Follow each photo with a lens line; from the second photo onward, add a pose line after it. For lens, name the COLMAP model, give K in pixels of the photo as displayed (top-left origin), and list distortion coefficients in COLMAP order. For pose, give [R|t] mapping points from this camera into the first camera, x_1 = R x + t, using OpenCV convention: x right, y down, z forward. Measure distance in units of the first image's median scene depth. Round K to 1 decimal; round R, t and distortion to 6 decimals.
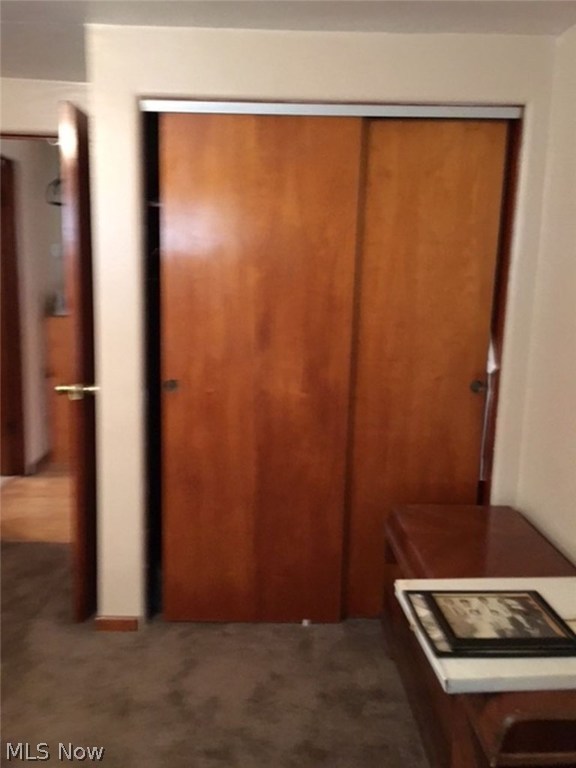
lens RADIAL K [[659.5, 0, 286.5], [0, 659.5, 380.5], [0, 0, 1]] dist [0.076467, -0.098668]
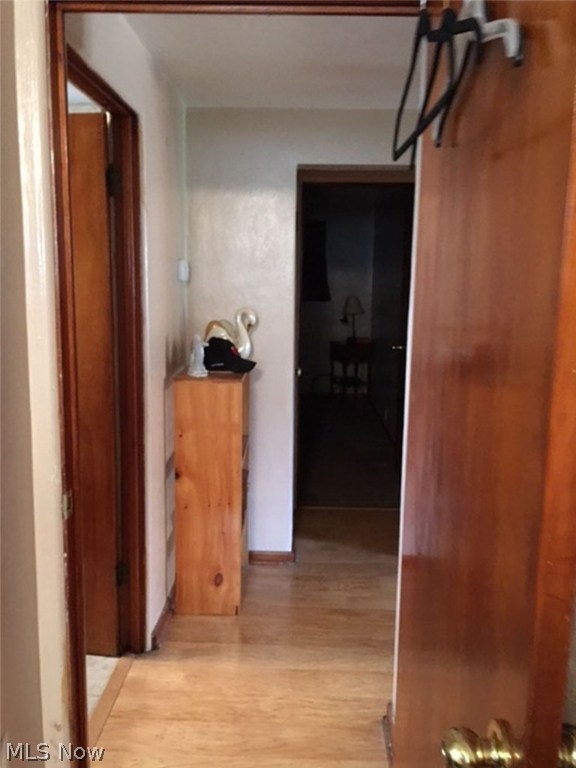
lens RADIAL K [[659.5, 0, 285.7], [0, 659.5, 386.3], [0, 0, 1]] dist [0.076467, -0.098668]
pose [[0.999146, 0.002251, -0.041267, -0.362532], [-0.002705, 0.999937, -0.010940, -0.131541], [0.041240, 0.011042, 0.999088, 0.622464]]
